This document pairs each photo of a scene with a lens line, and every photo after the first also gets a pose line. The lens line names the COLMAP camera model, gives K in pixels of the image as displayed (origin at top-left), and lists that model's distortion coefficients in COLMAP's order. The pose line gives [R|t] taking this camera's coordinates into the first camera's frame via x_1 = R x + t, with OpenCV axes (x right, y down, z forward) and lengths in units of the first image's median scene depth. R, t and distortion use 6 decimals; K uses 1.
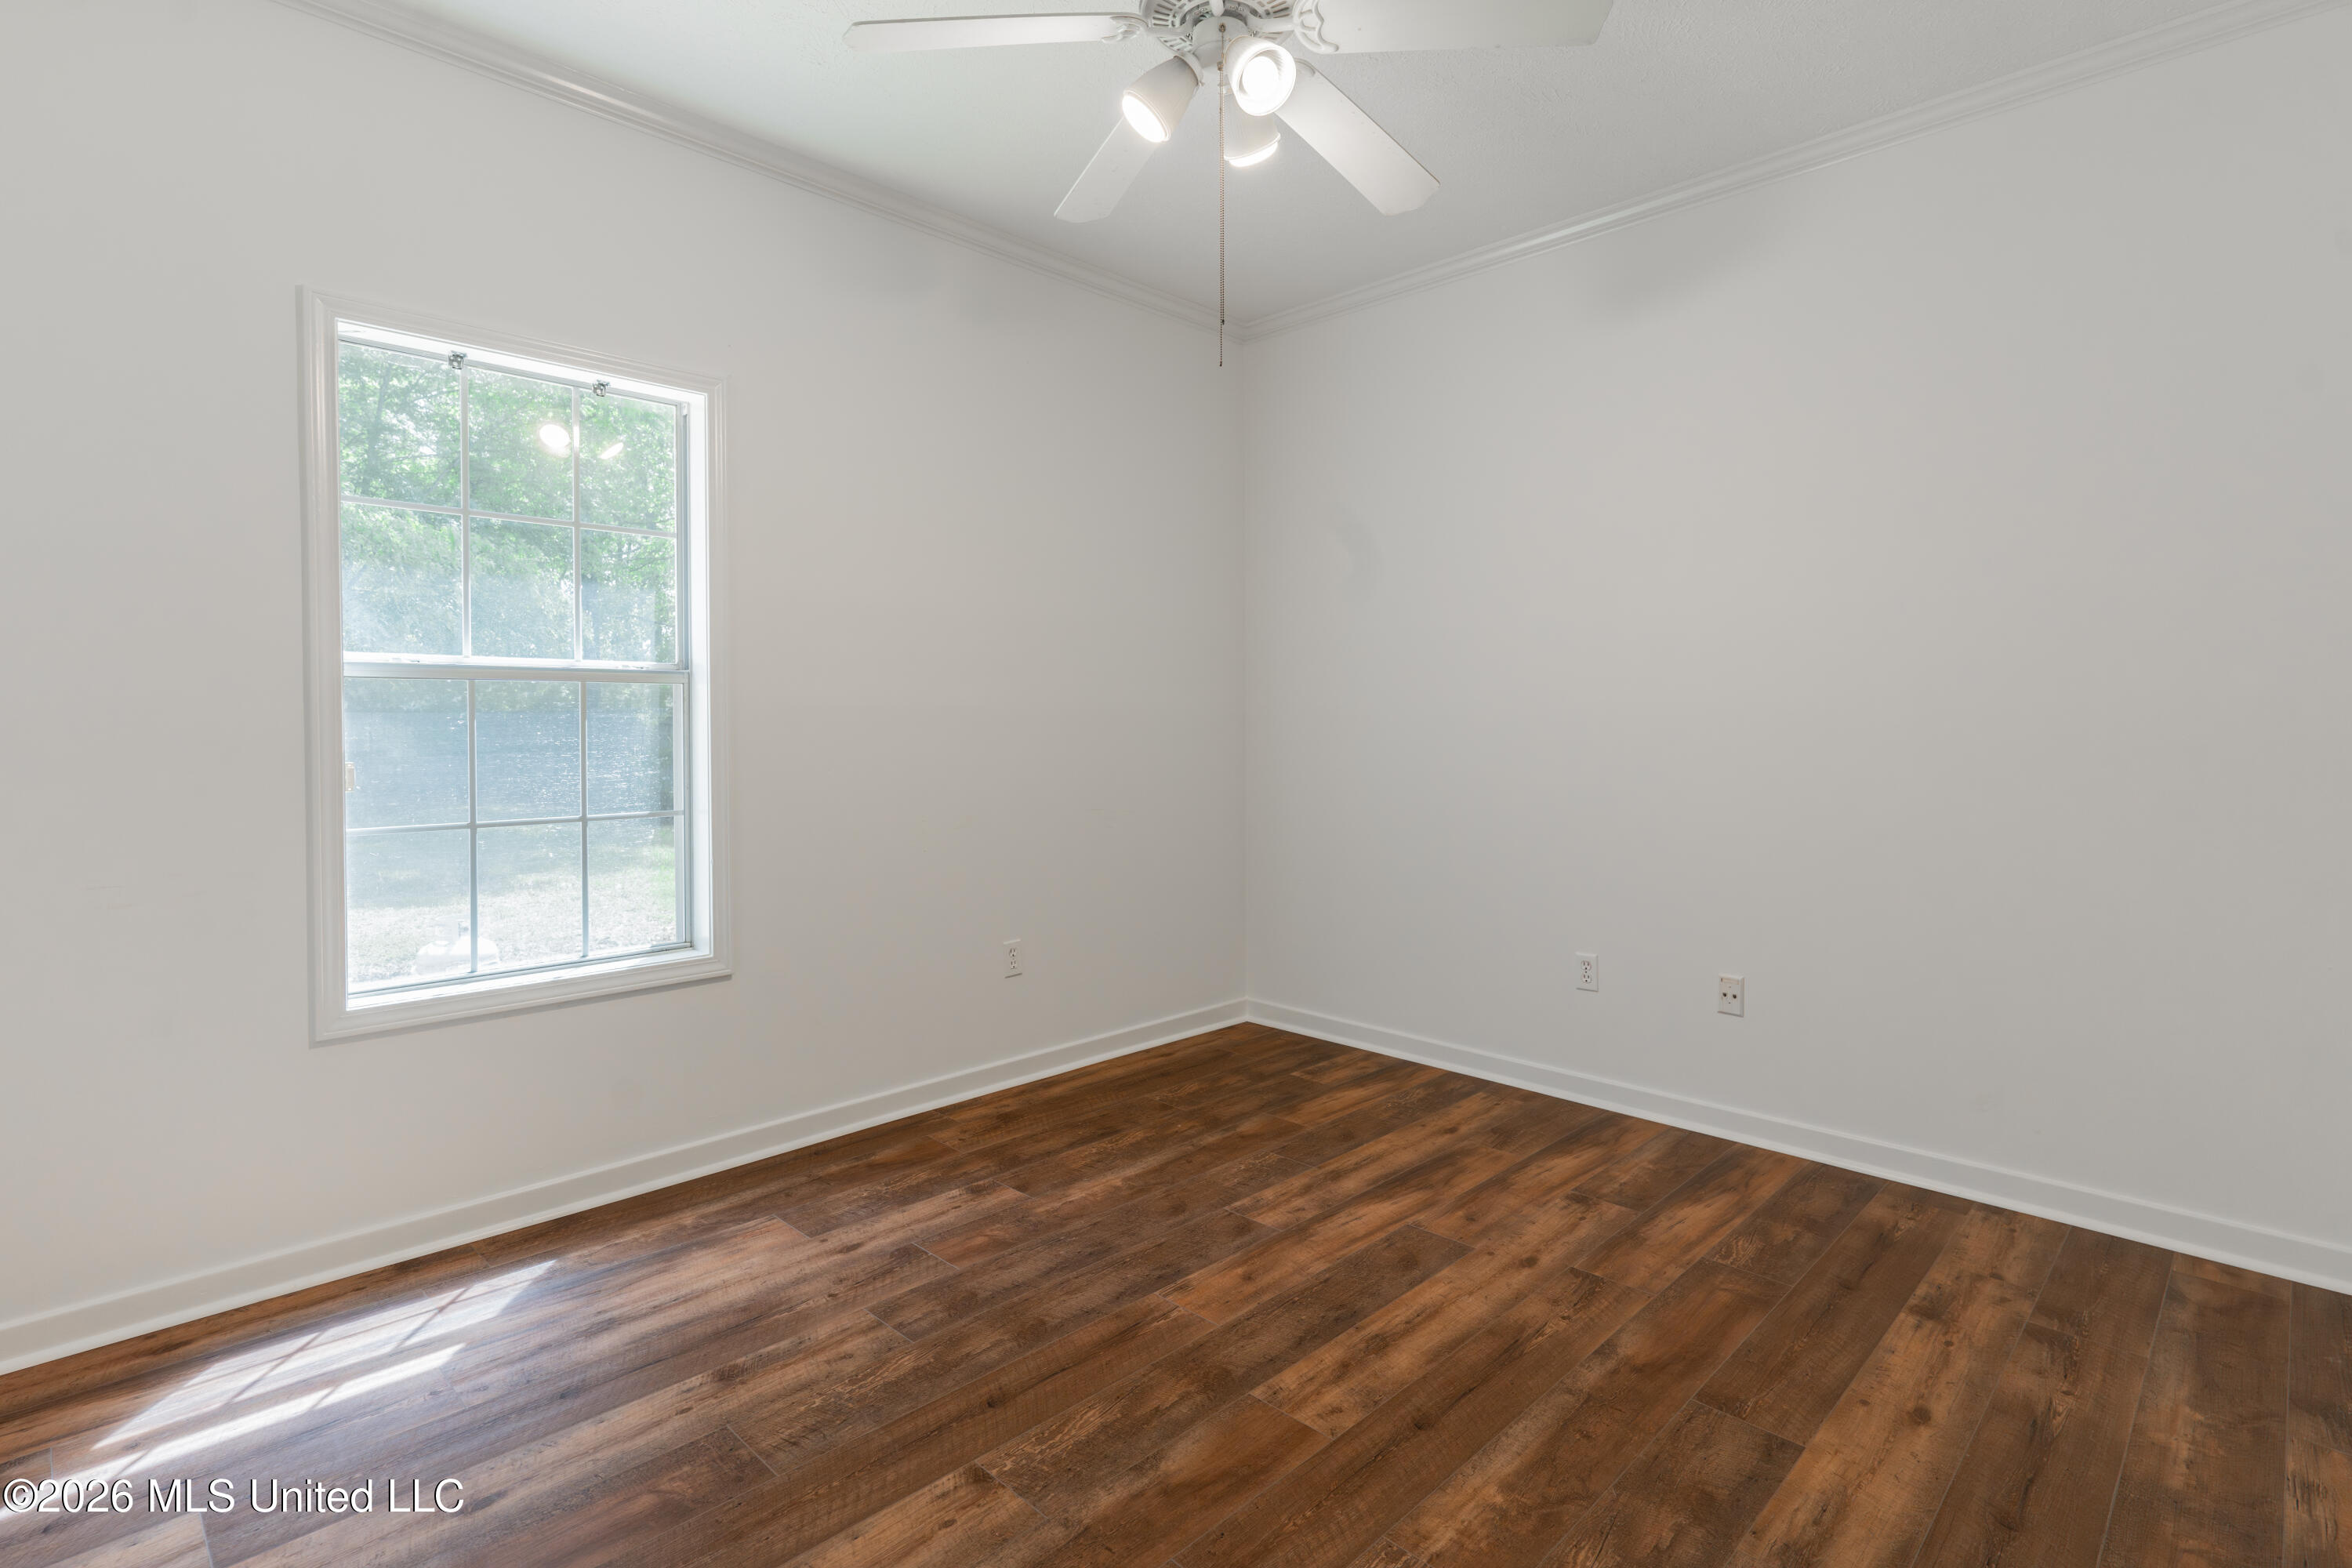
lens RADIAL K [[1140.7, 0, 1191.2], [0, 1140.7, 747.9], [0, 0, 1]] dist [0.002974, 0.000414]
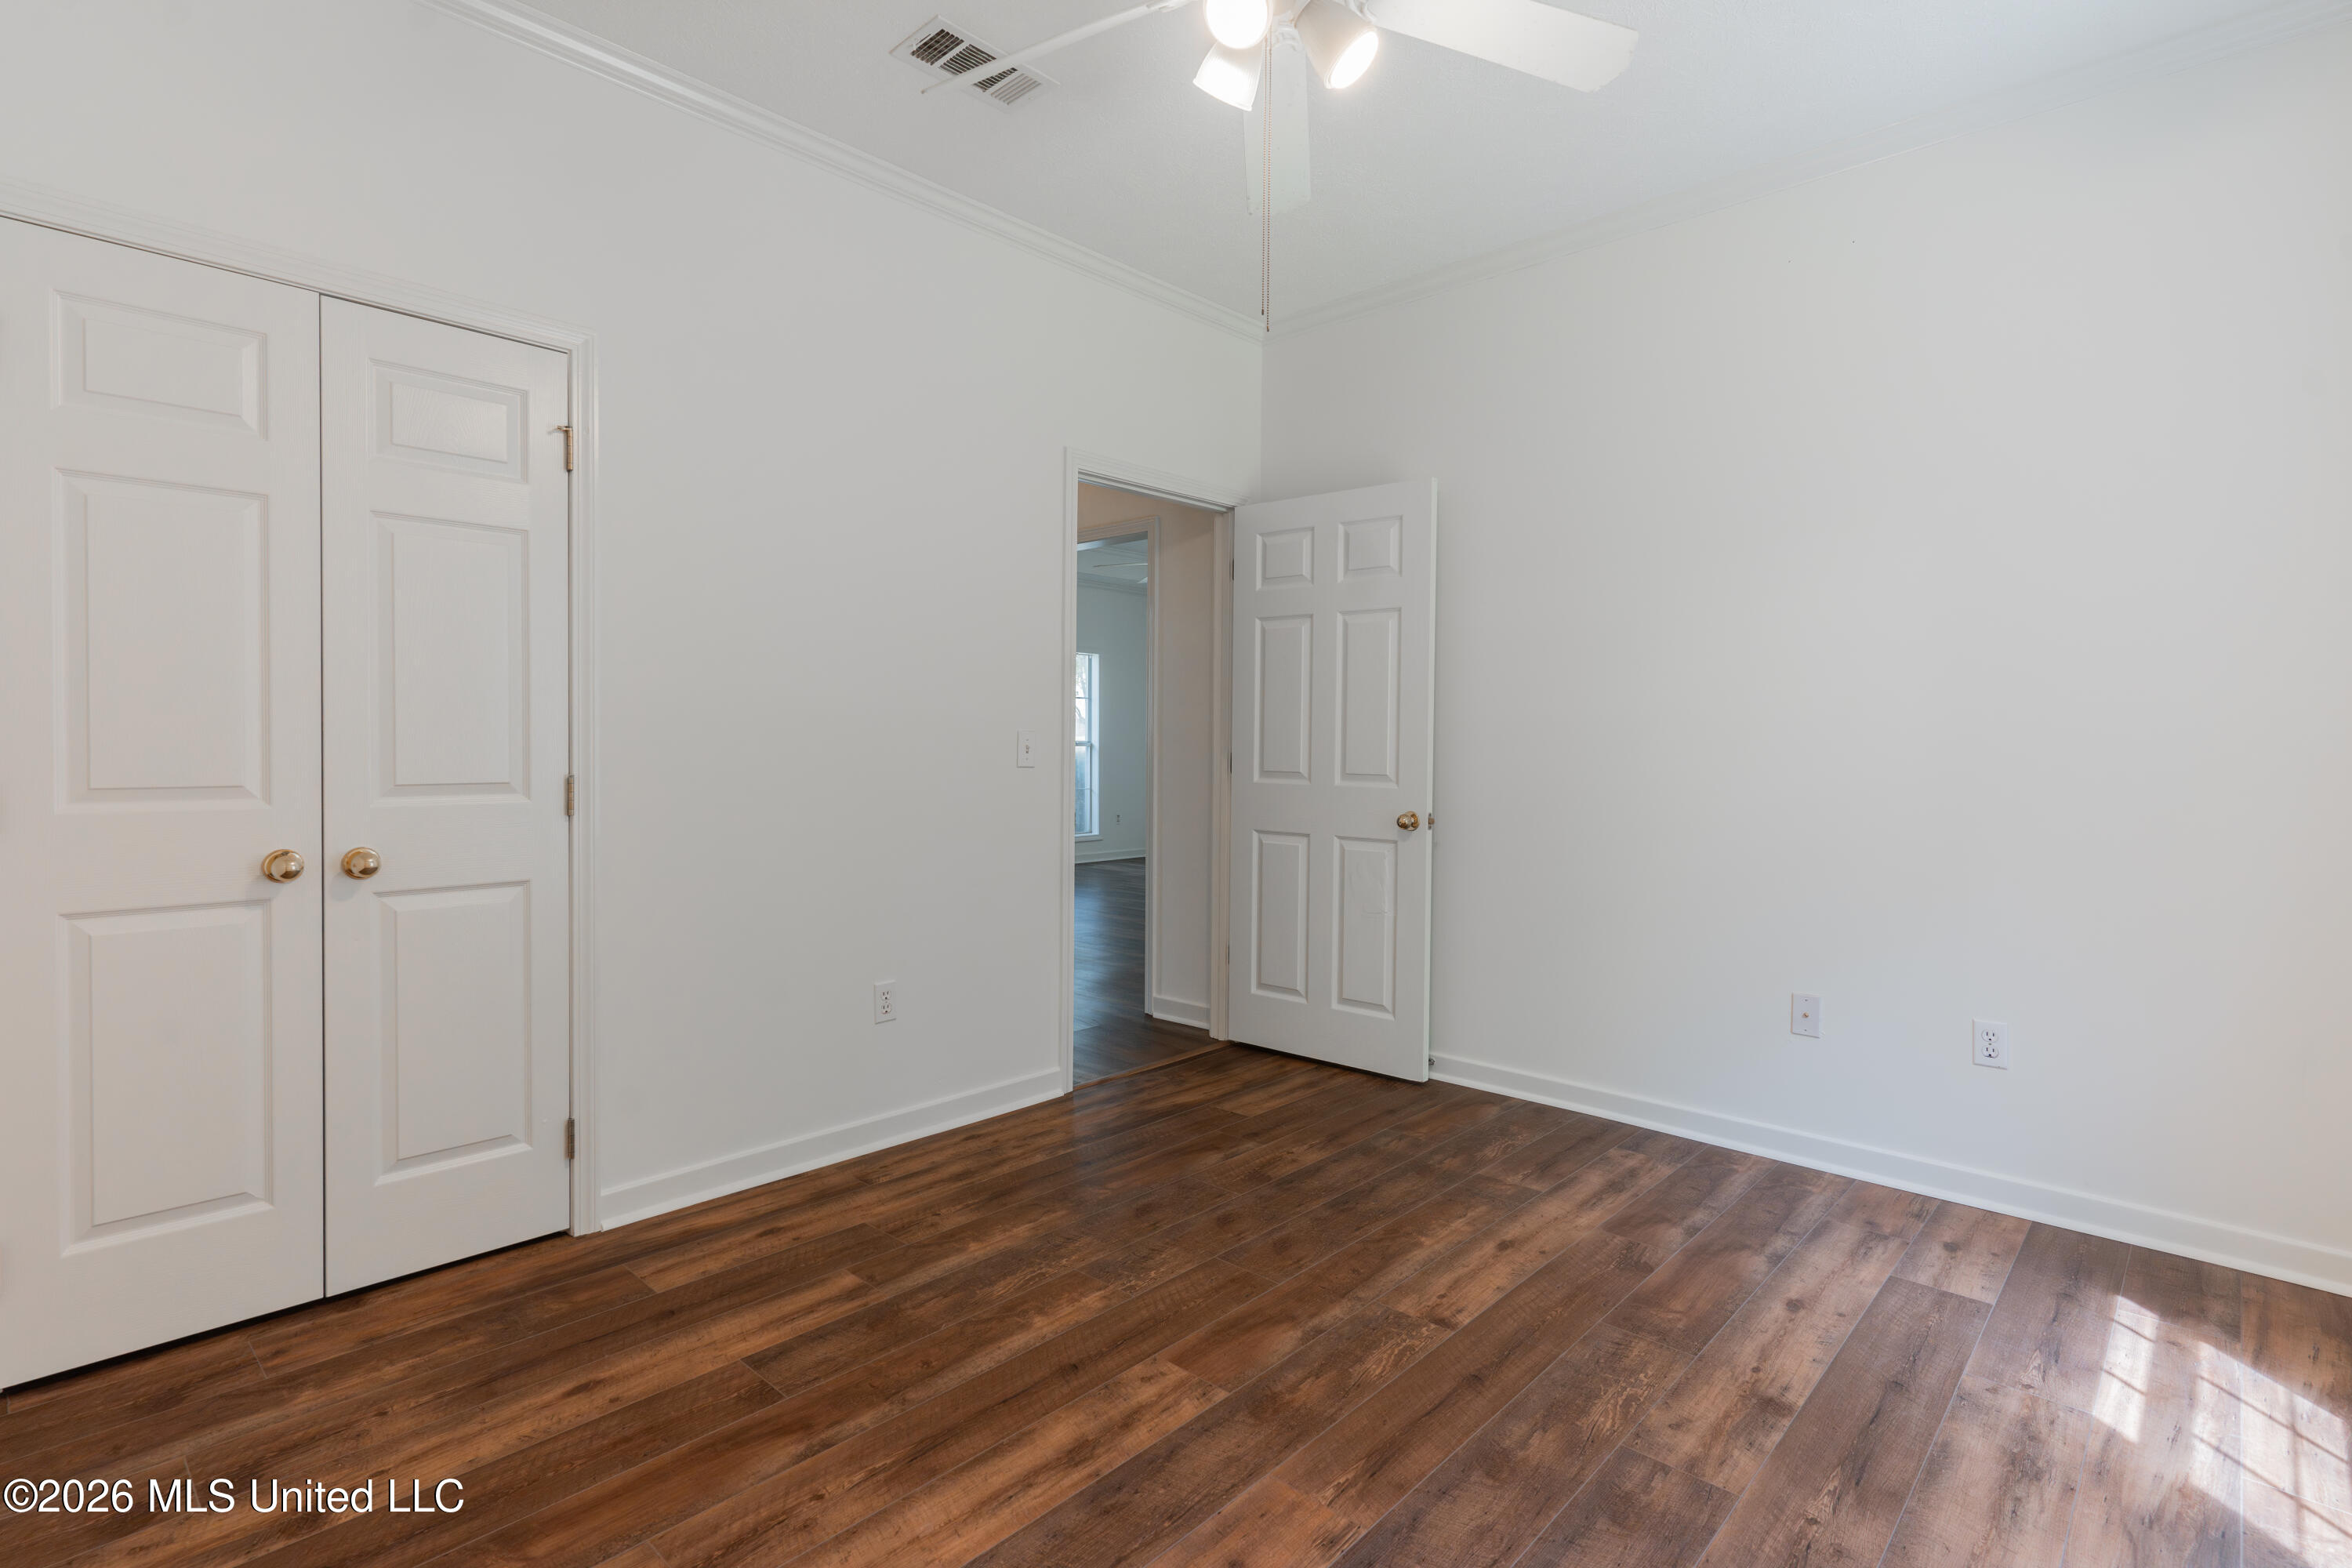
lens RADIAL K [[1140.7, 0, 1191.2], [0, 1140.7, 747.9], [0, 0, 1]] dist [0.002974, 0.000414]
pose [[-0.999566, -0.006134, -0.028823, 0.115061], [-0.006950, 0.999575, 0.028299, -0.027696], [0.028638, 0.028487, -0.999184, 1.947282]]
